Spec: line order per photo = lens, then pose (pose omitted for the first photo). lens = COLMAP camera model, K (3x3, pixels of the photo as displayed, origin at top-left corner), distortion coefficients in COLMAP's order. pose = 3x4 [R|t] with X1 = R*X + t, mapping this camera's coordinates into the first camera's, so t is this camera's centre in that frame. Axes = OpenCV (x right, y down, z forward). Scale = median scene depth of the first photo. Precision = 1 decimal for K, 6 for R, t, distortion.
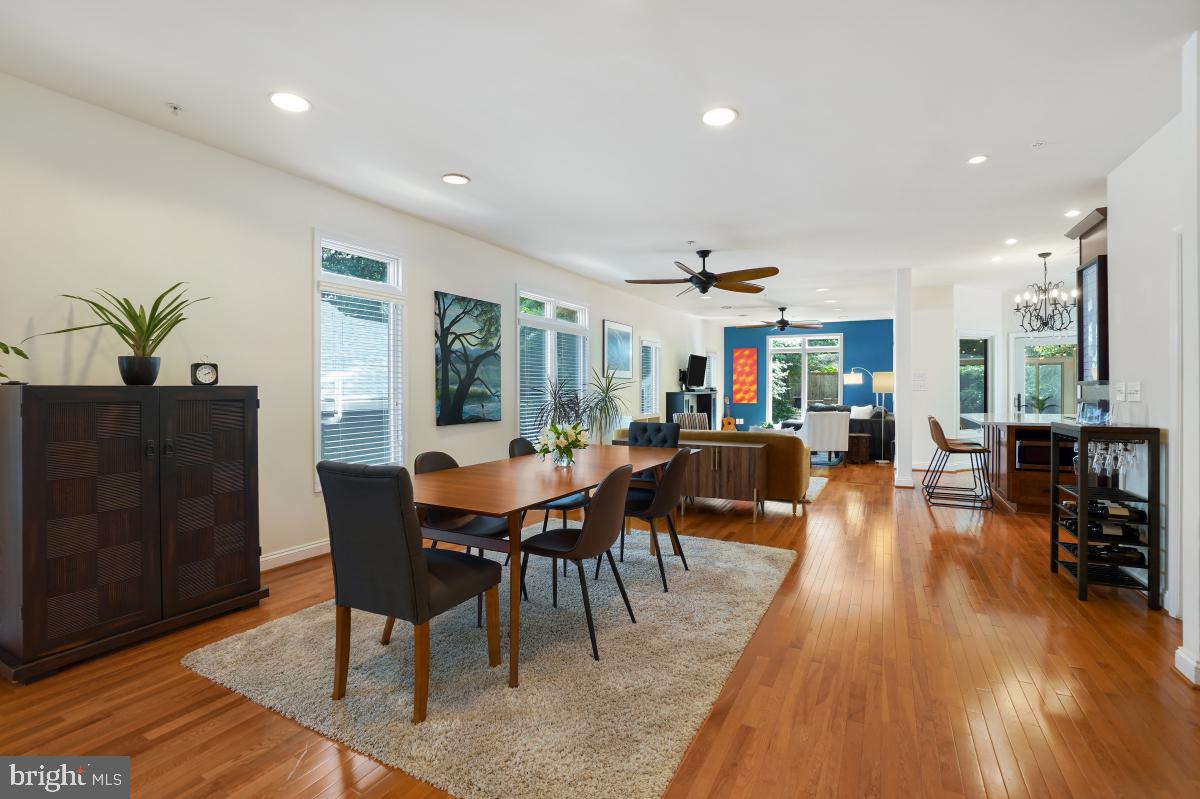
lens RADIAL K [[551.1, 0, 597.7], [0, 551.1, 388.0], [0, 0, 1]] dist [0.001287, 0.000579]
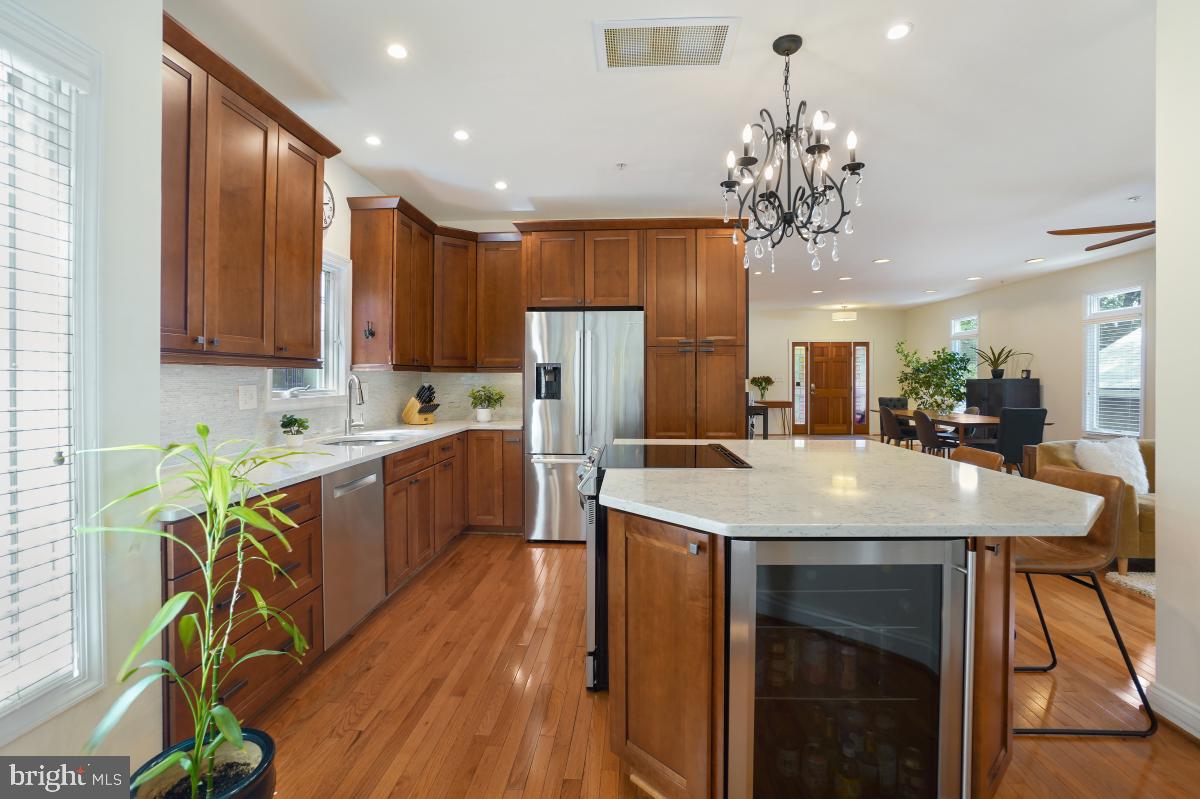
lens RADIAL K [[546.8, 0, 609.3], [0, 546.8, 381.2], [0, 0, 1]] dist [-0.036899, 0.000222]
pose [[-0.906947, 0.002371, -0.421239, 1.225666], [-0.000171, 0.999982, 0.005996, -0.003464], [0.421245, 0.005510, -0.906930, 1.428663]]
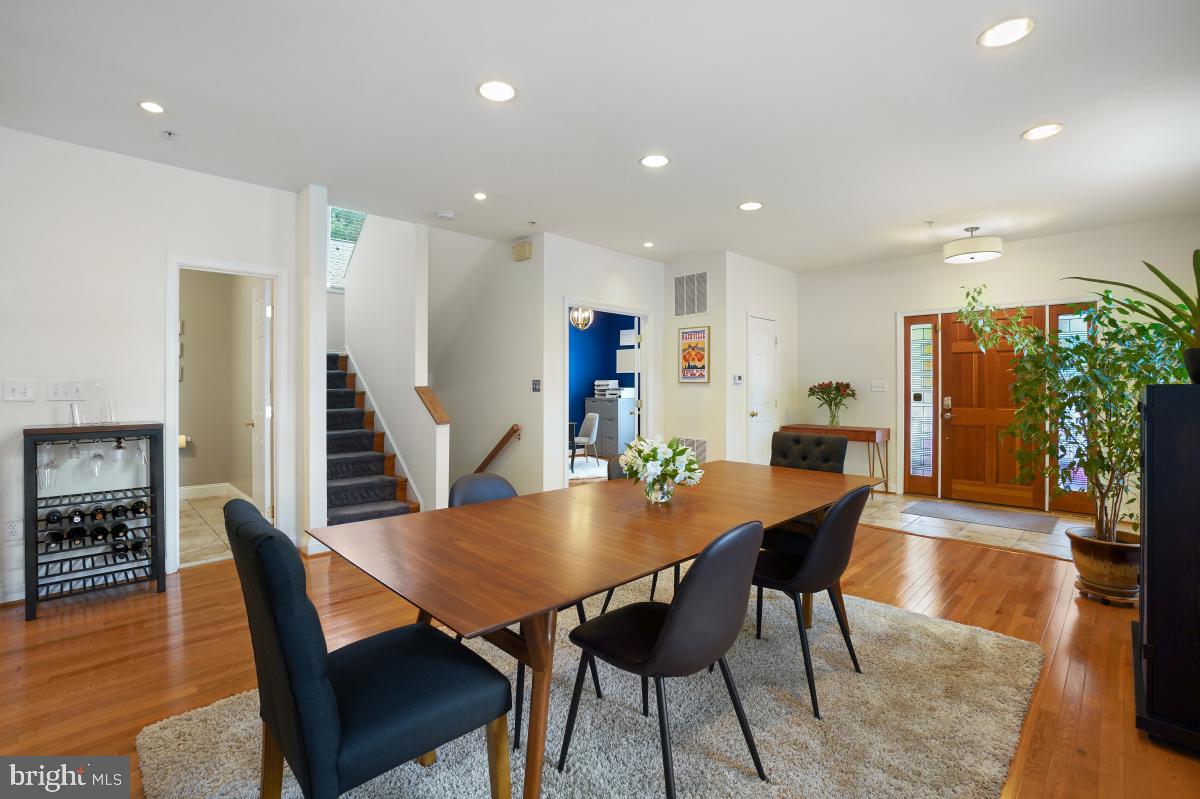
lens RADIAL K [[535.9, 0, 623.7], [0, 535.9, 390.0], [0, 0, 1]] dist [0.000889, 0.000144]
pose [[-0.964087, -0.003398, 0.265566, -0.104160], [-0.002183, 0.999986, 0.004873, 0.001765], [-0.265578, 0.004118, -0.964080, 0.993251]]
